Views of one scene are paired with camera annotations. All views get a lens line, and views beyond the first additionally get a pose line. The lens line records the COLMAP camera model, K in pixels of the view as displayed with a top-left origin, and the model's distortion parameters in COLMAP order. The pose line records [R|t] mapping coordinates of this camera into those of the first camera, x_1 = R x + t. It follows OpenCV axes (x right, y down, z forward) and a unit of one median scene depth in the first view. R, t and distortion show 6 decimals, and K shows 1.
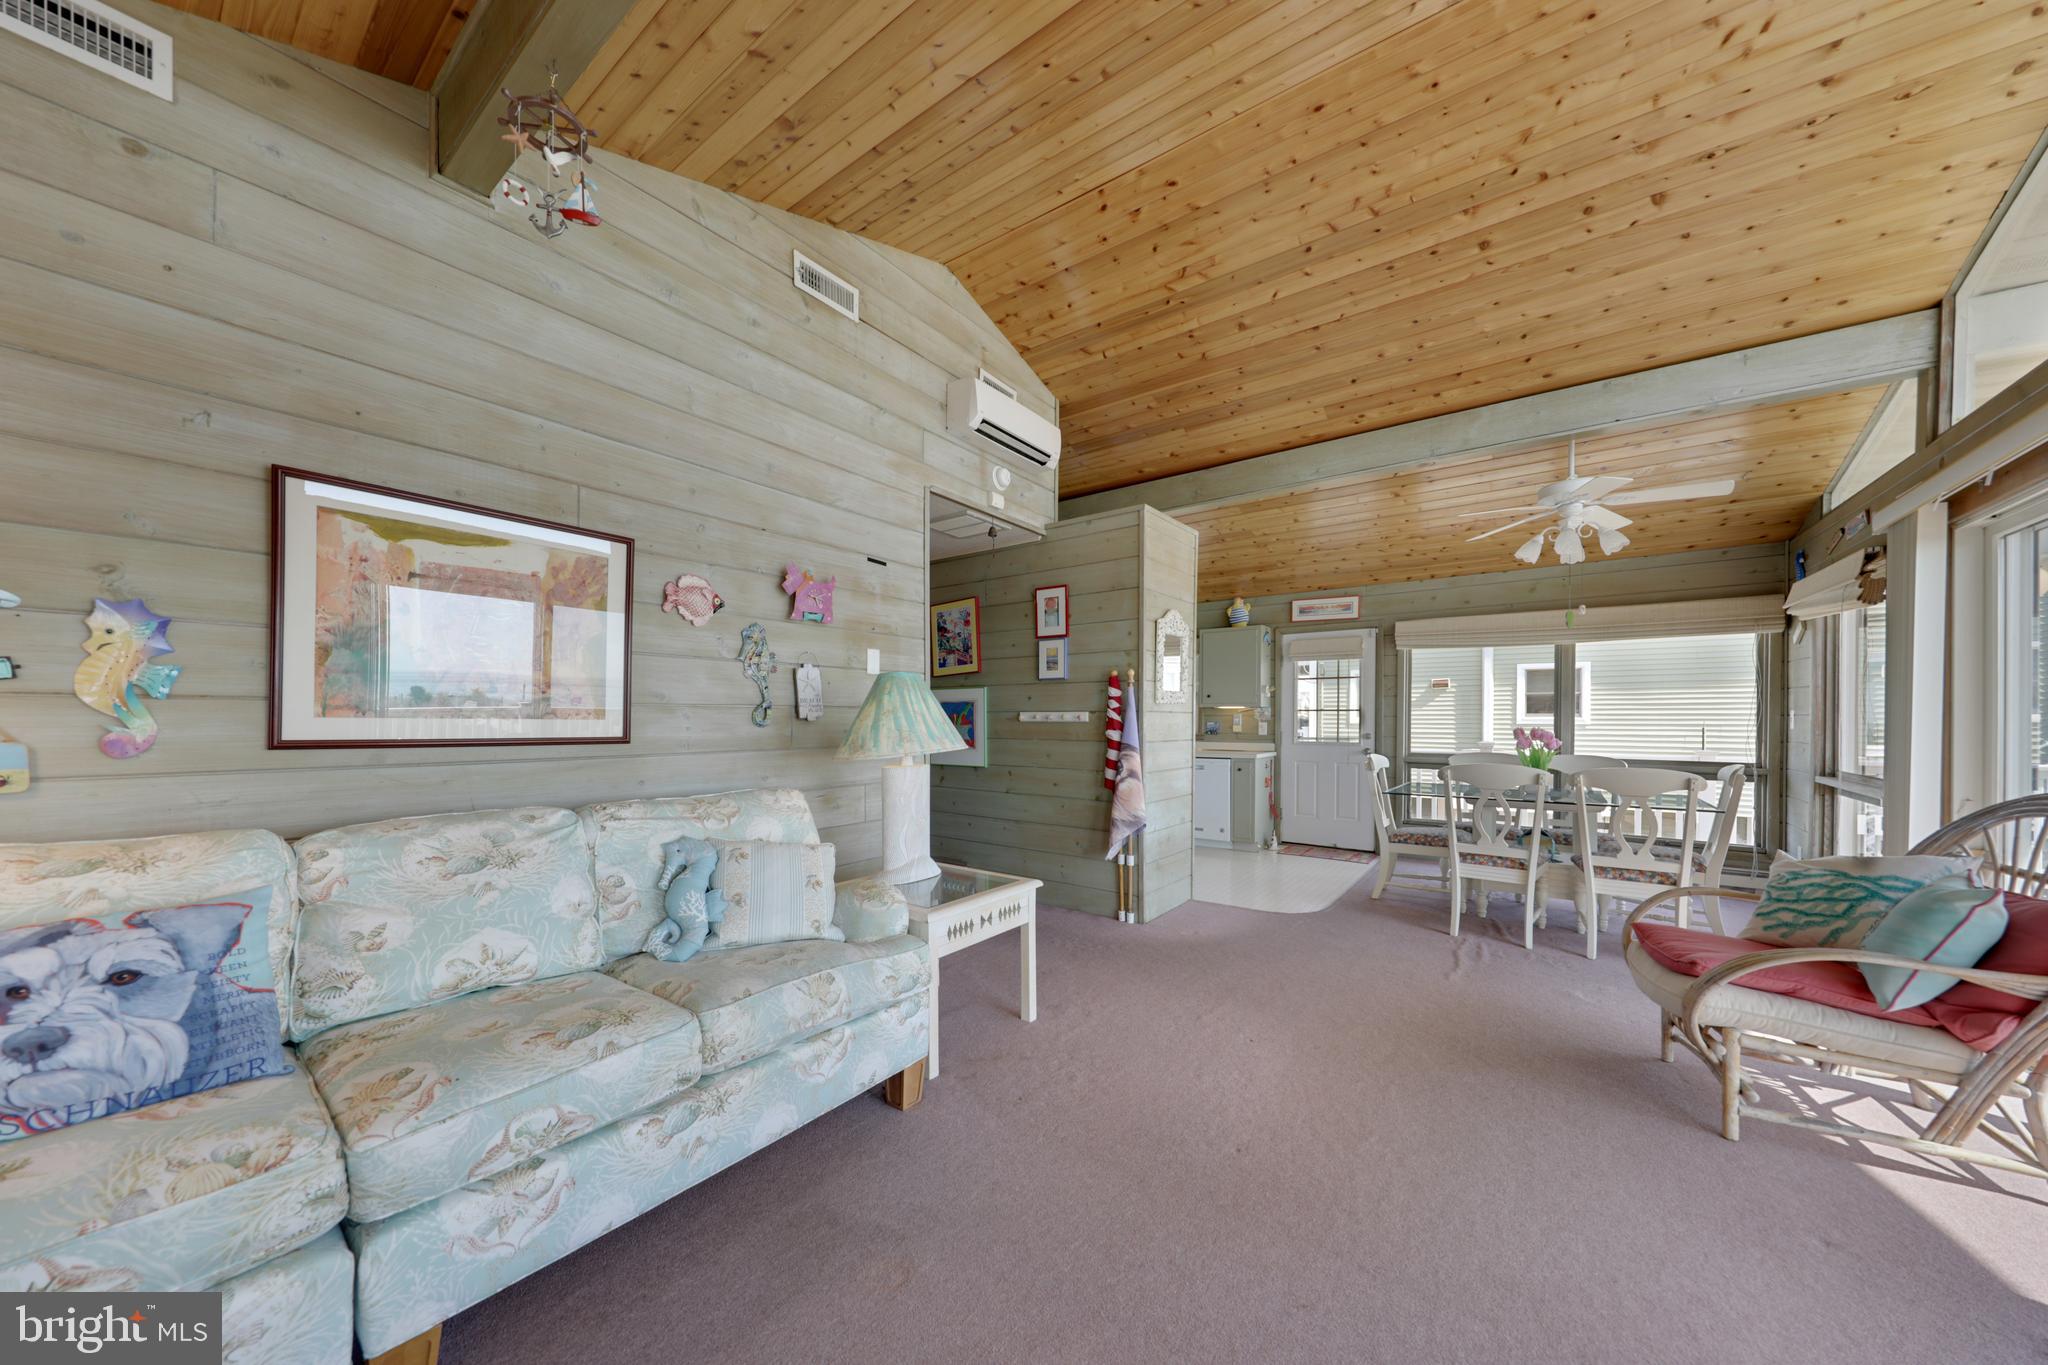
lens RADIAL K [[681.6, 0, 1016.2], [0, 681.6, 728.6], [0, 0, 1]] dist [0.001700, -0.002929]
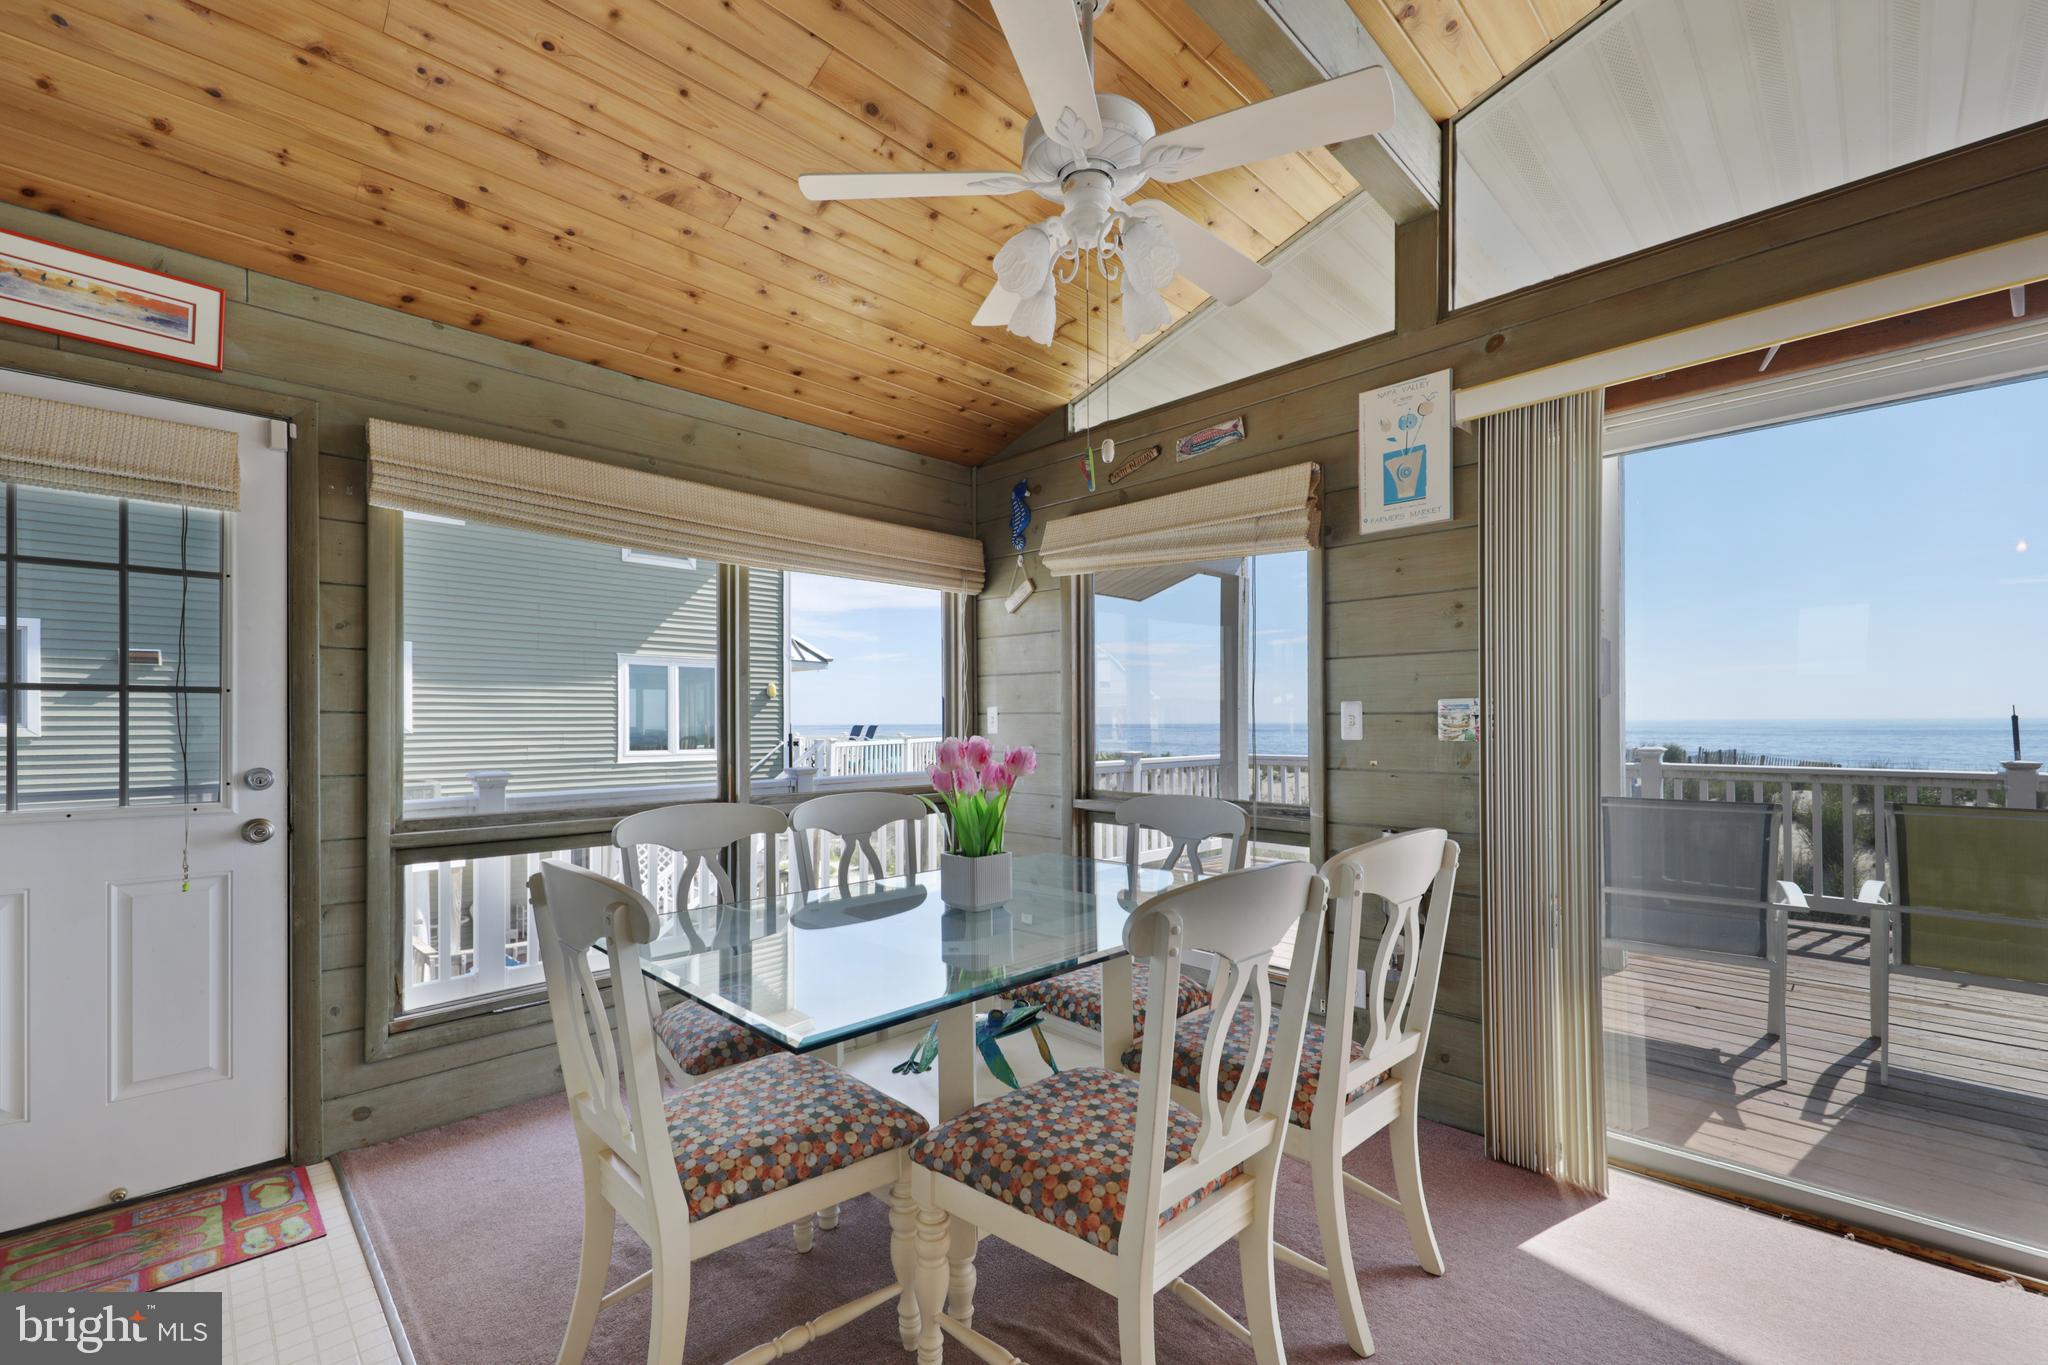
lens RADIAL K [[850.1, 0, 1005.7], [0, 850.1, 720.5], [0, 0, 1]] dist [-0.000702, -0.000663]
pose [[0.142408, 0.002089, 0.989806, 0.297614], [0.018512, 0.999817, -0.004773, -0.009762], [-0.989635, 0.019003, 0.142344, 0.947873]]
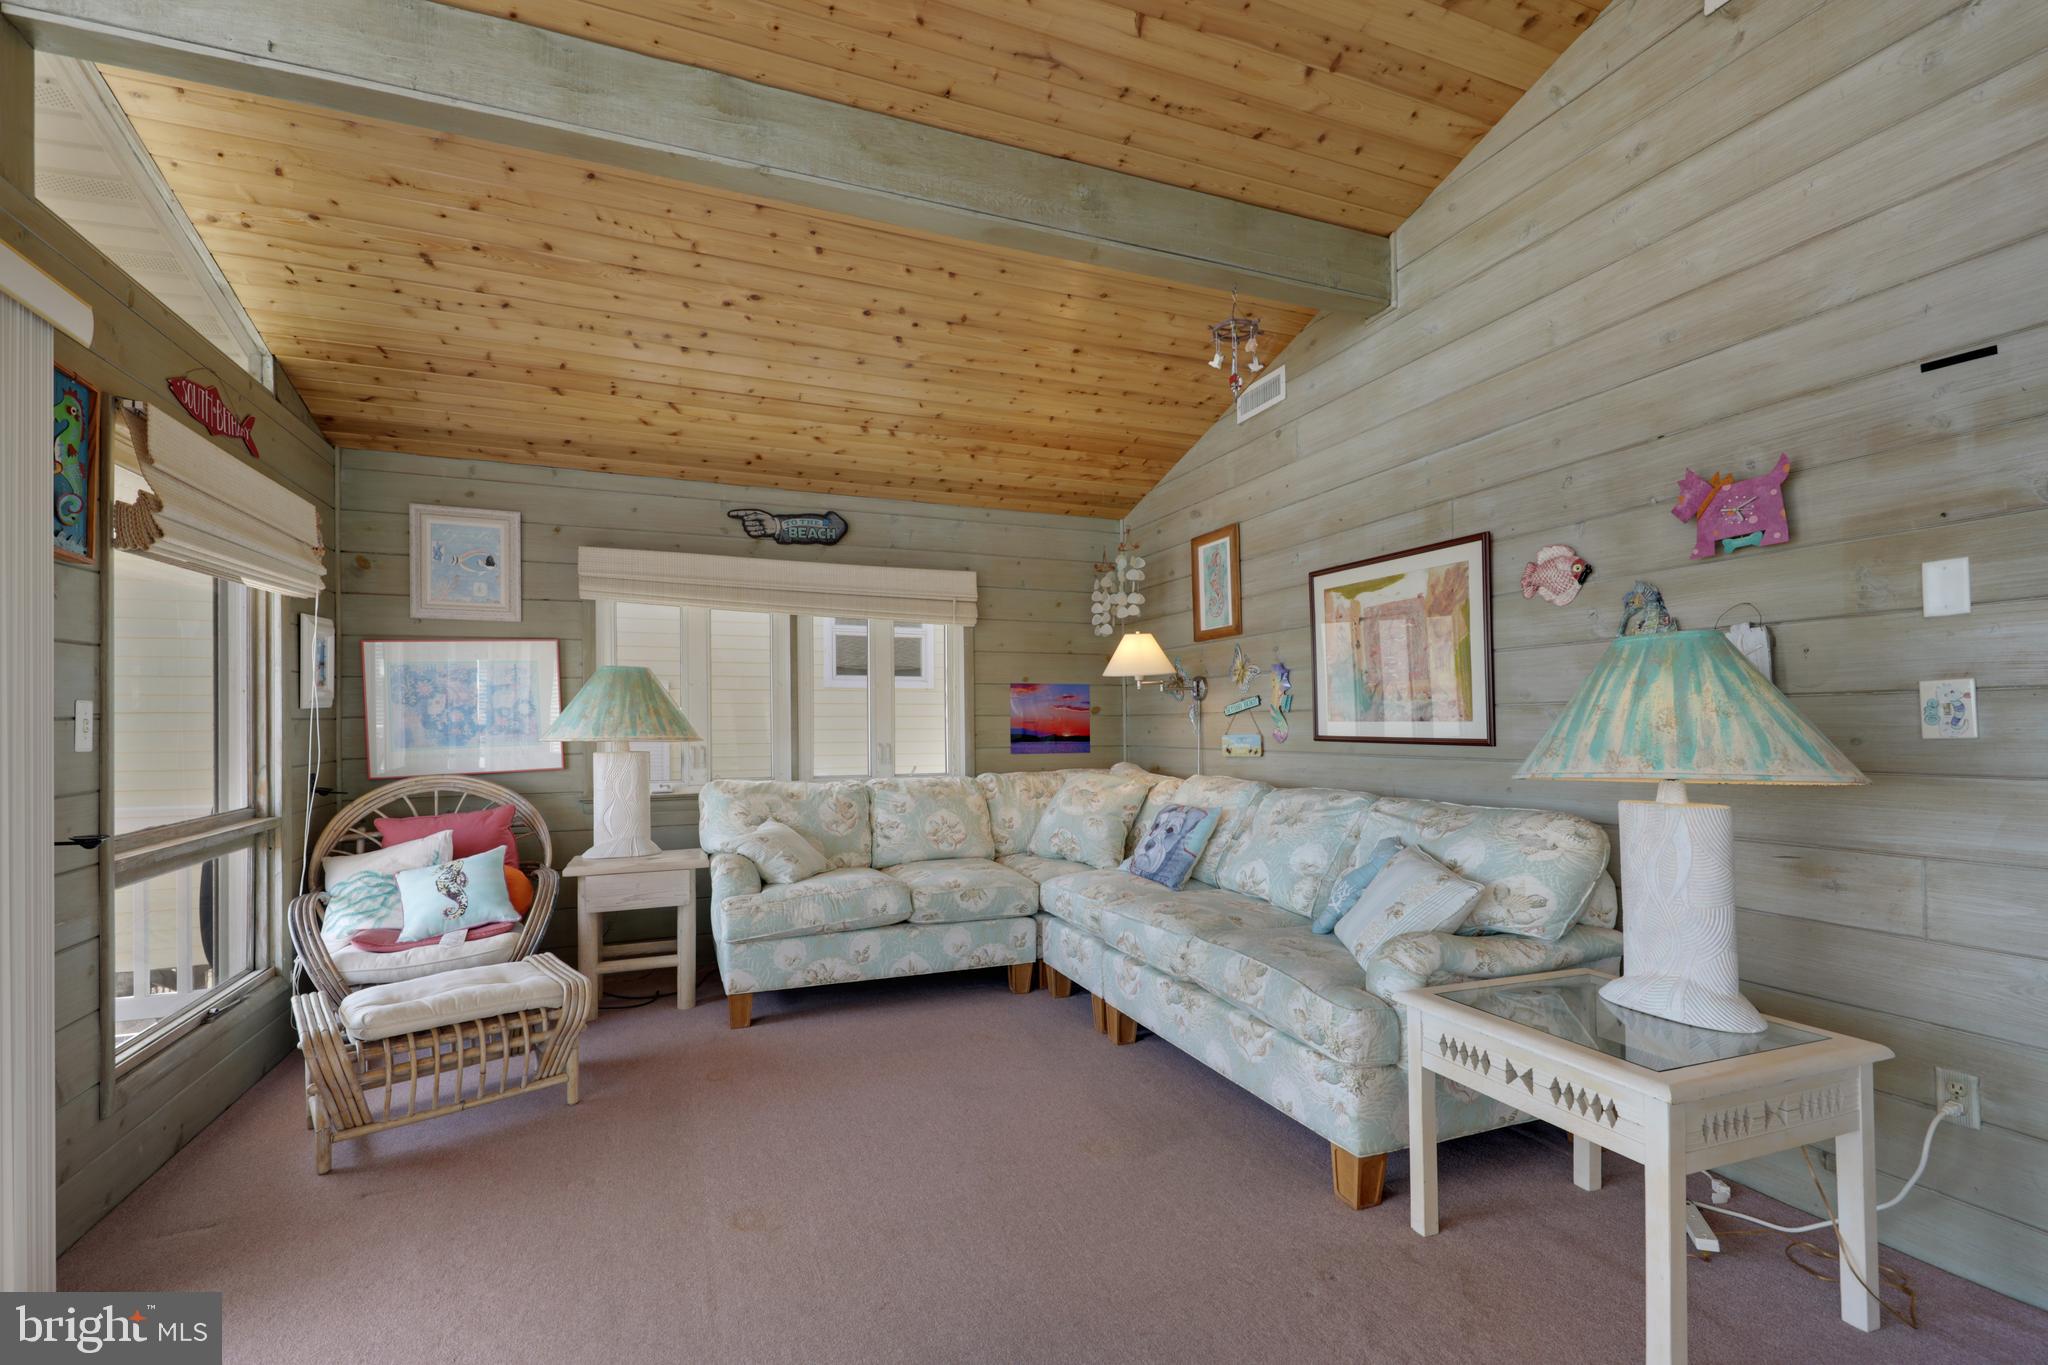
lens RADIAL K [[892.3, 0, 1011.2], [0, 892.3, 714.2], [0, 0, 1]] dist [0.022879, -0.000993]
pose [[-0.519034, -0.007579, -0.854720, 0.496722], [-0.001634, 0.999968, -0.007875, -0.007043], [0.854752, -0.002691, -0.519029, 0.627462]]
